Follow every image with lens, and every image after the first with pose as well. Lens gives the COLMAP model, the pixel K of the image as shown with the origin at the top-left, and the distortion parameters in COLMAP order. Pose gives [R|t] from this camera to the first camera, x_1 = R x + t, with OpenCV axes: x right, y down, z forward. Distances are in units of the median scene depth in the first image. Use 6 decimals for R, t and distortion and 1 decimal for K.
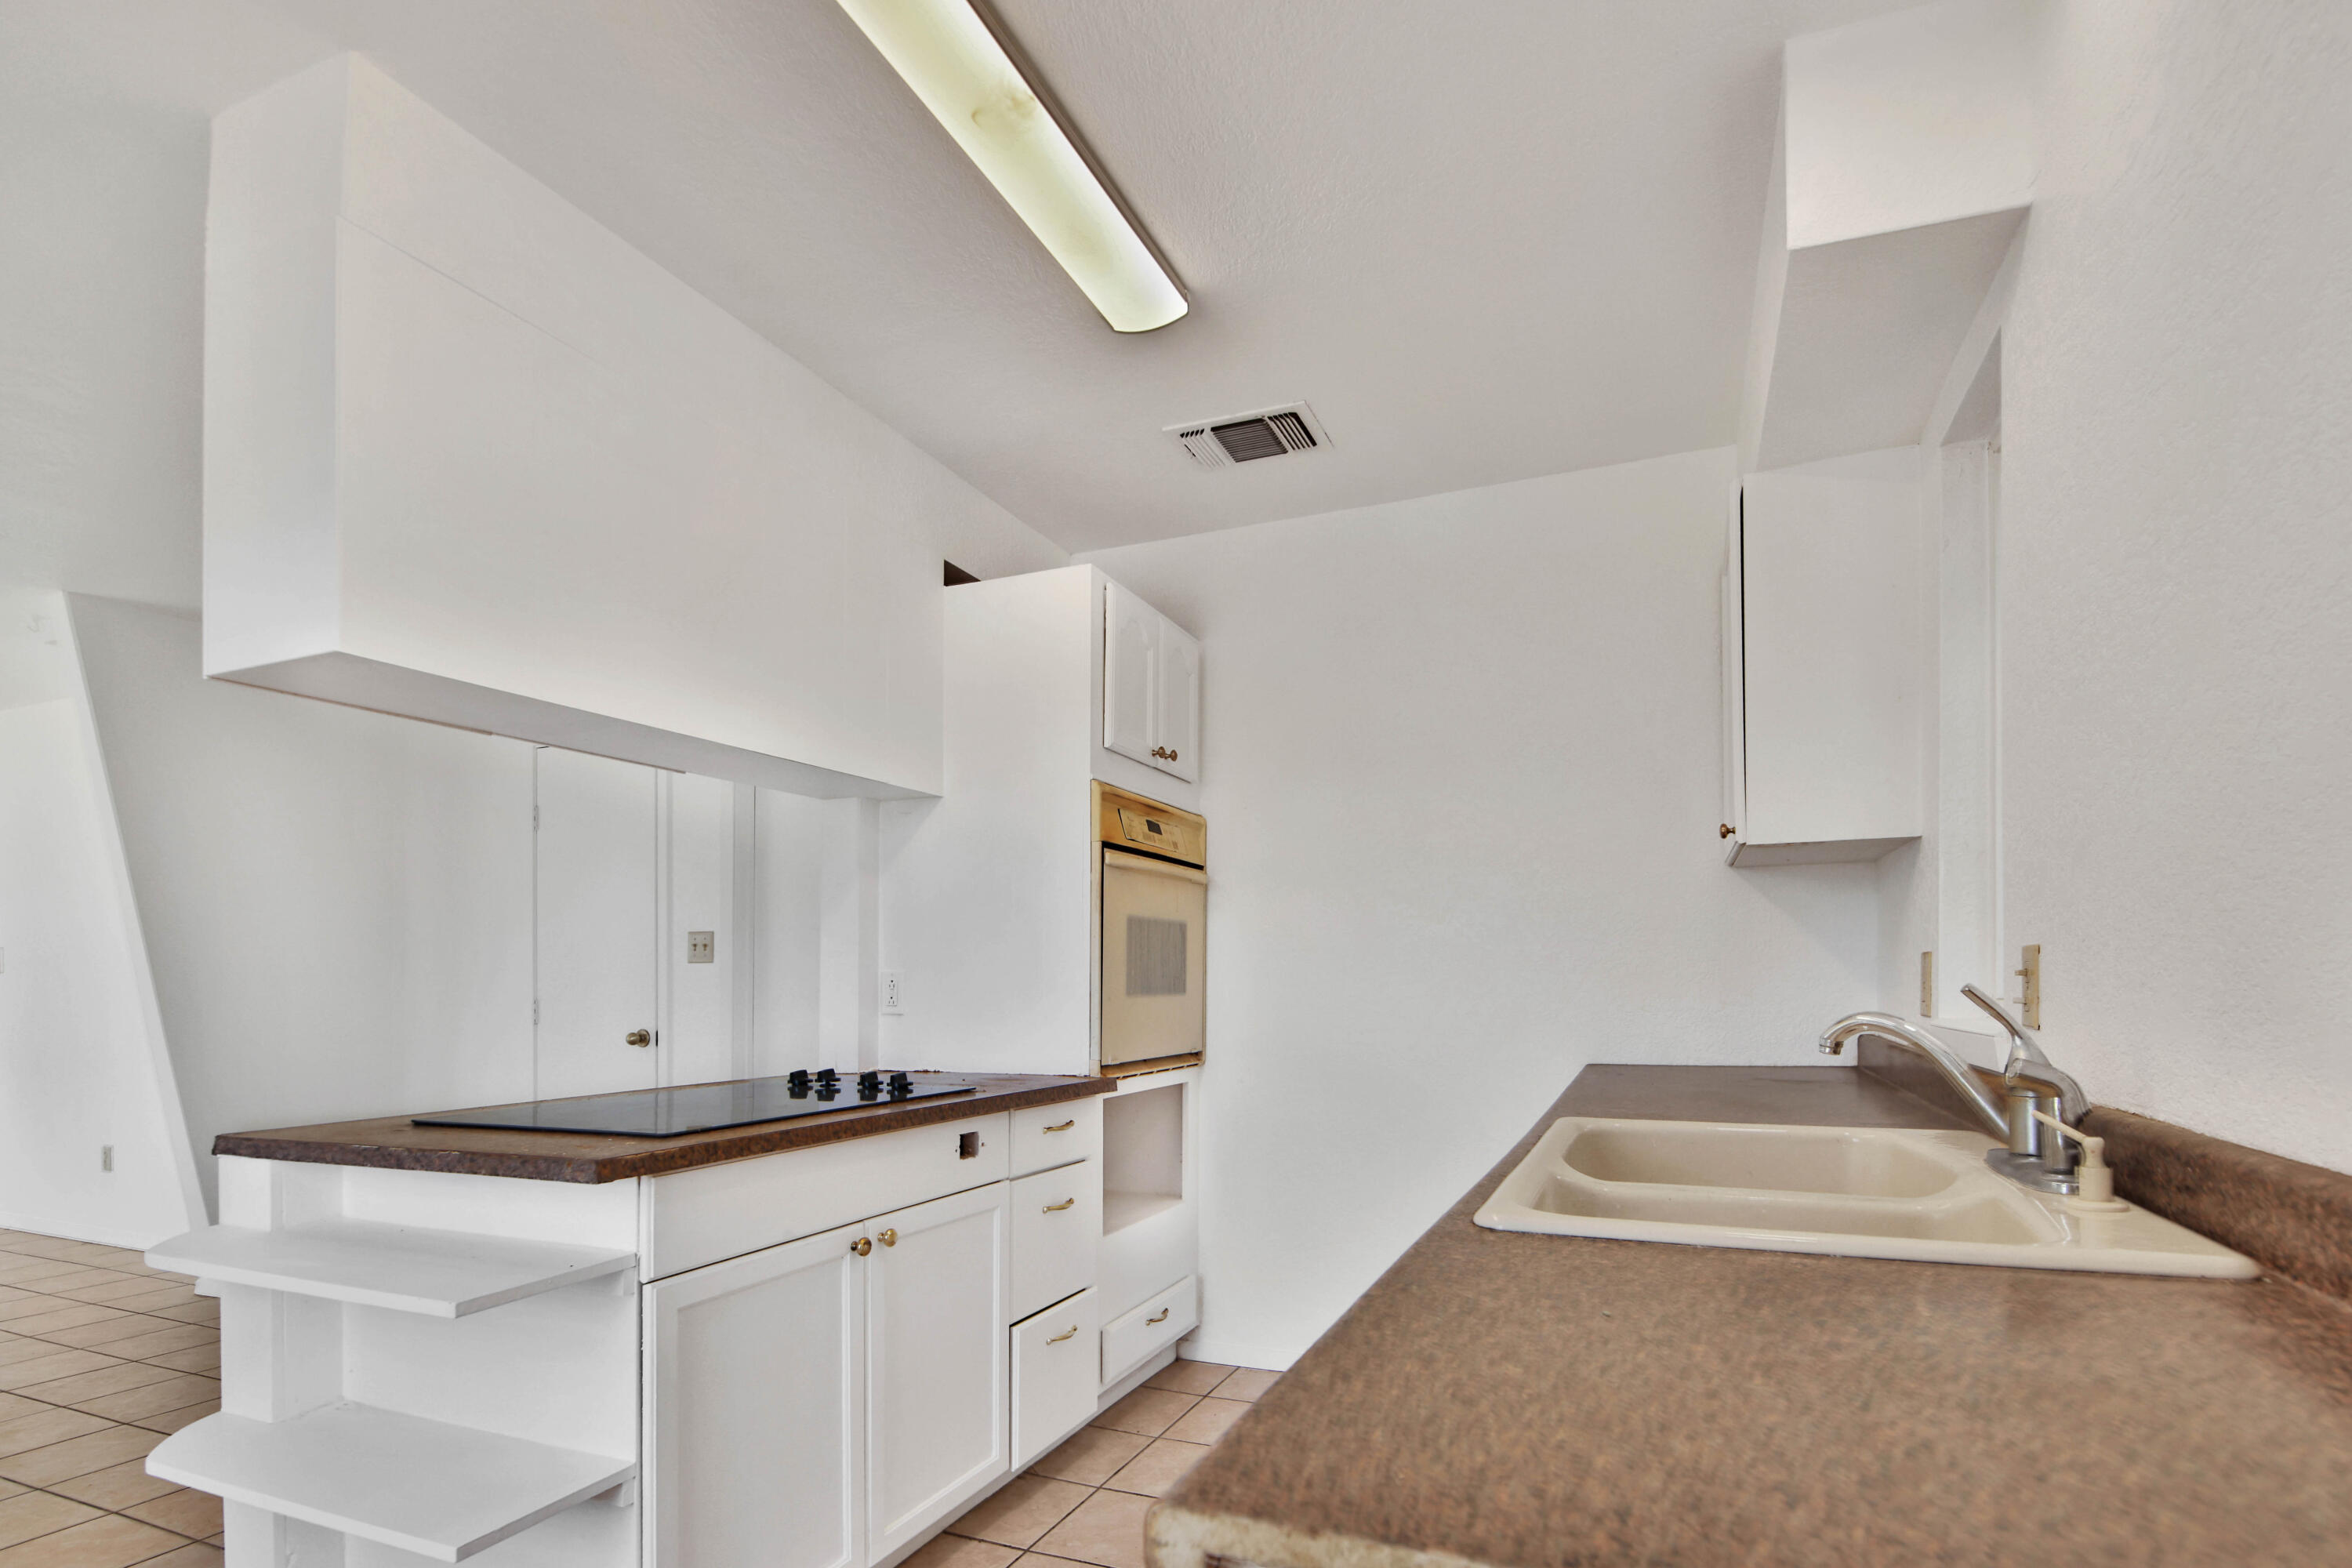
lens RADIAL K [[1121.9, 0, 1175.8], [0, 1121.9, 881.9], [0, 0, 1]] dist [0.000961, 0.000502]
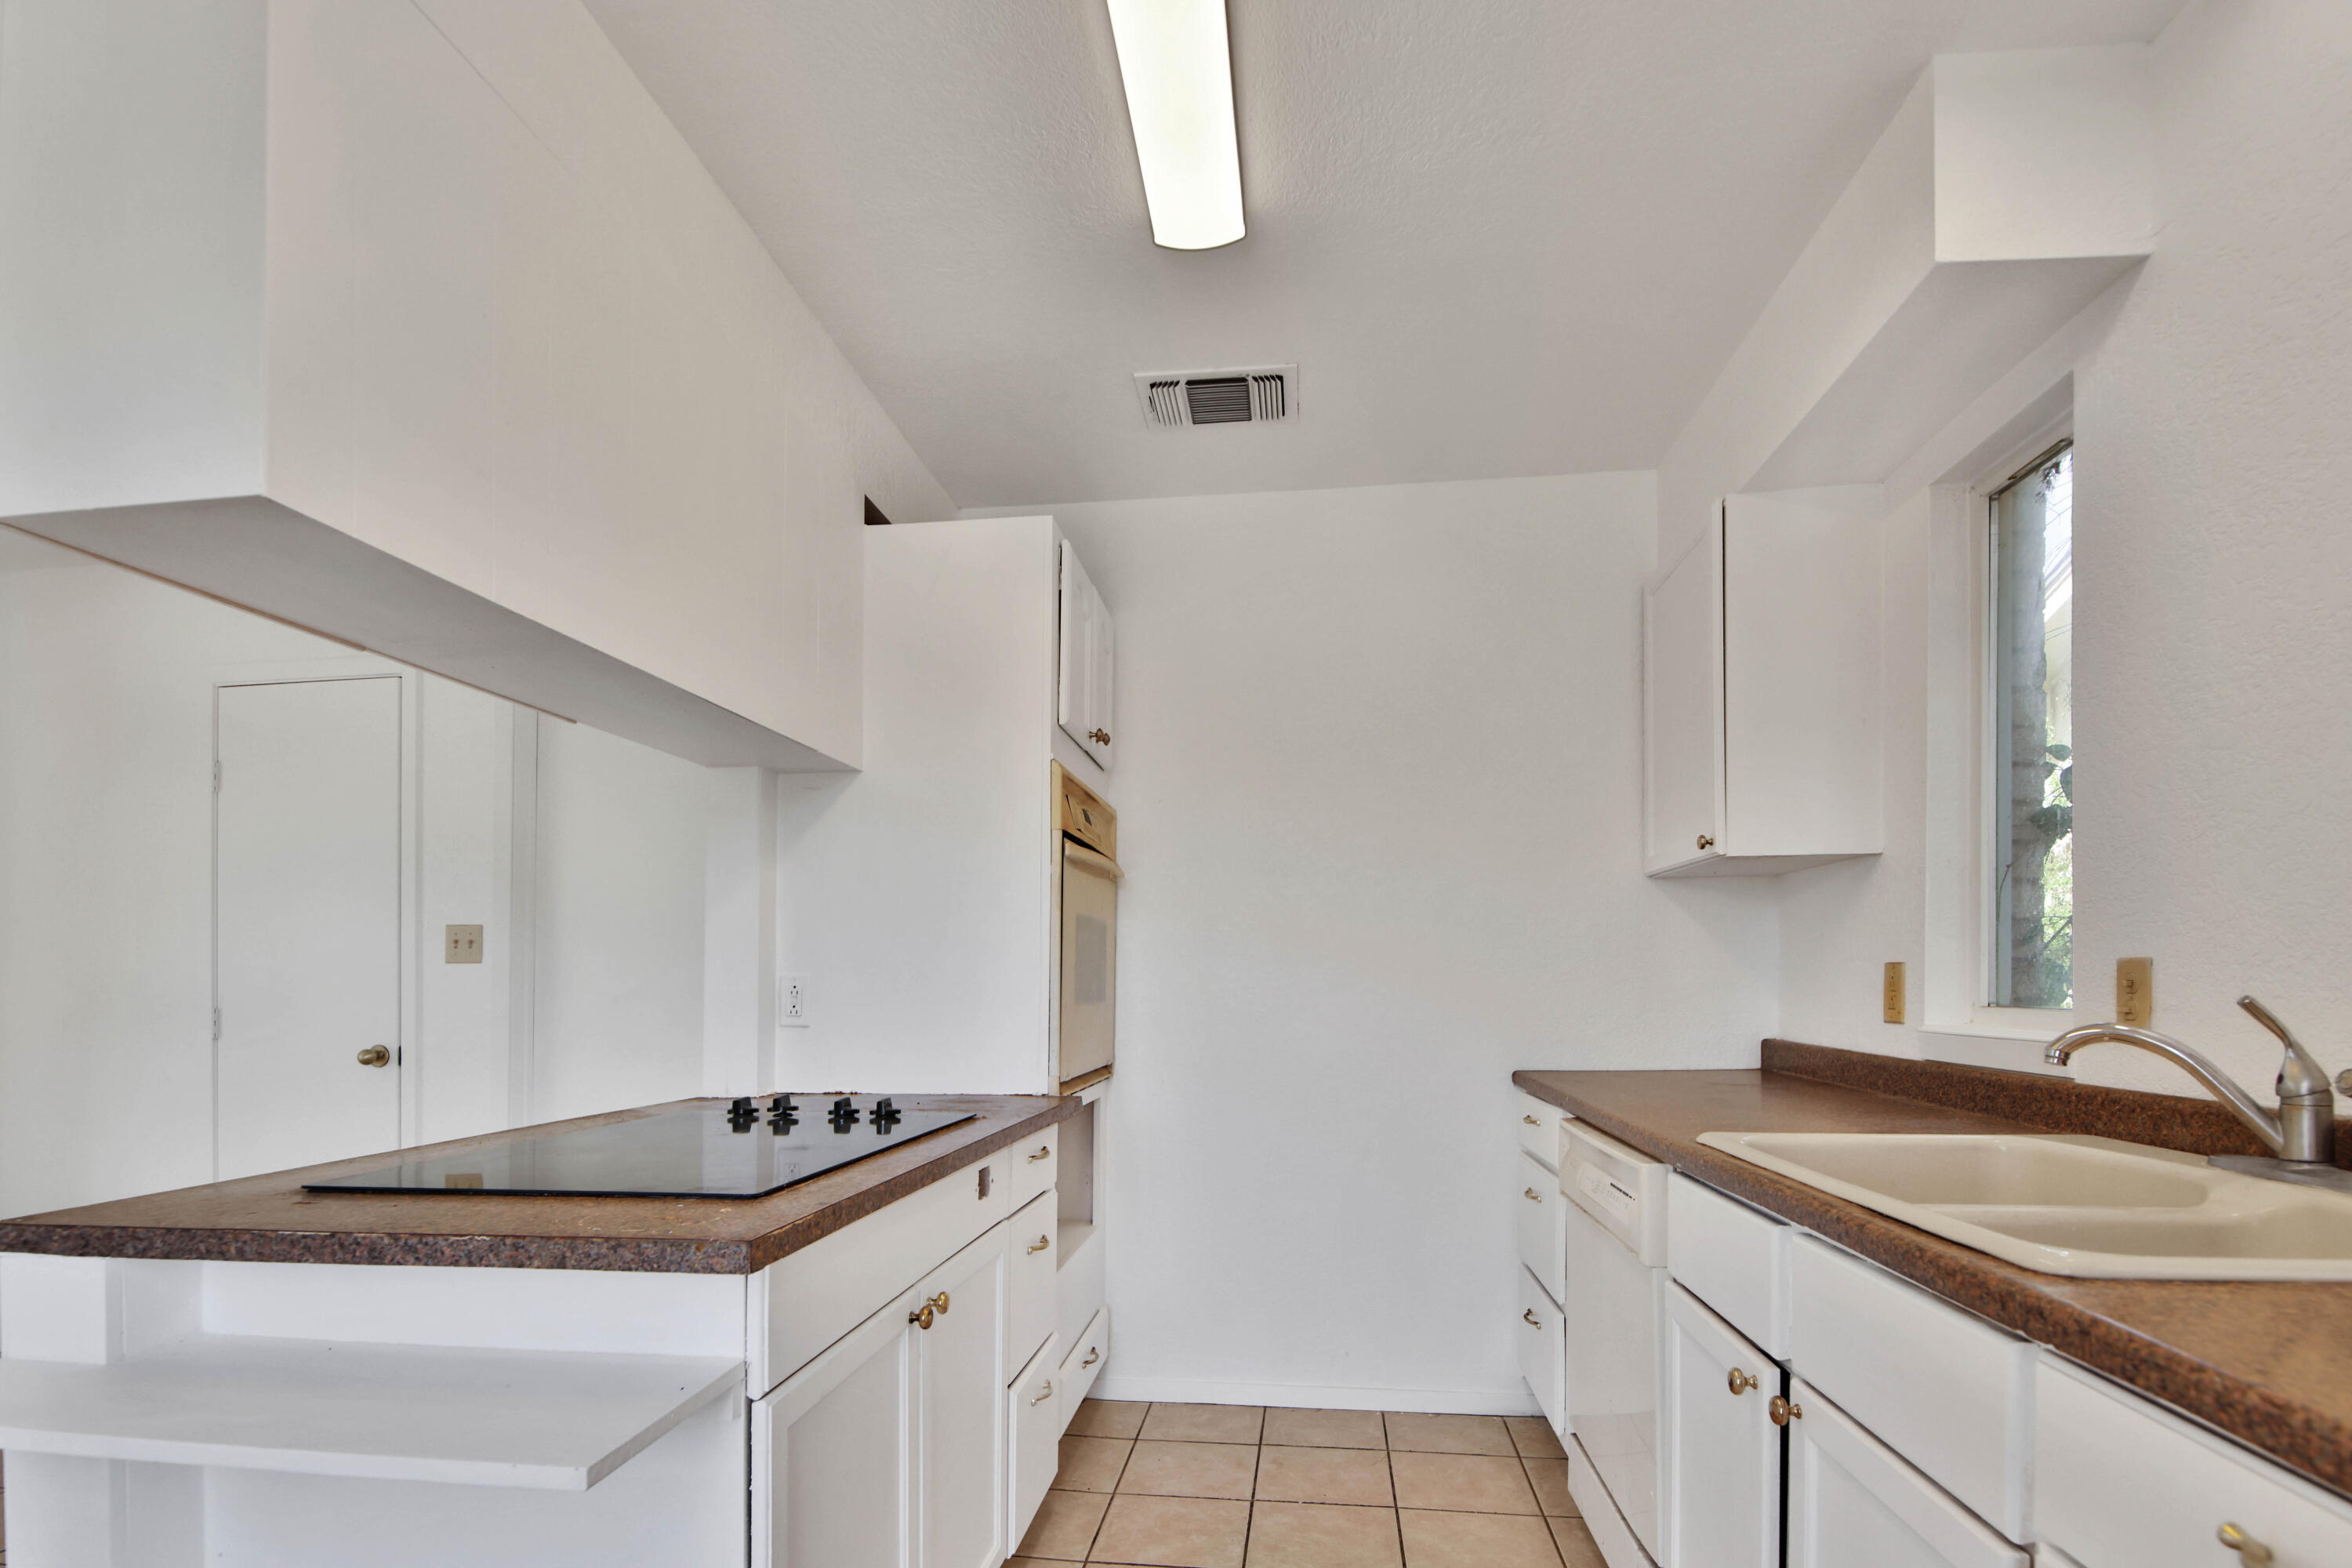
lens RADIAL K [[1137.9, 0, 1196.2], [0, 1137.9, 895.1], [0, 0, 1]] dist [-0.002620, -0.001504]
pose [[0.966264, 0.023056, 0.256519, -0.206067], [-0.025217, 0.999669, 0.005140, 0.008537], [-0.256315, -0.011435, 0.966526, 0.110285]]
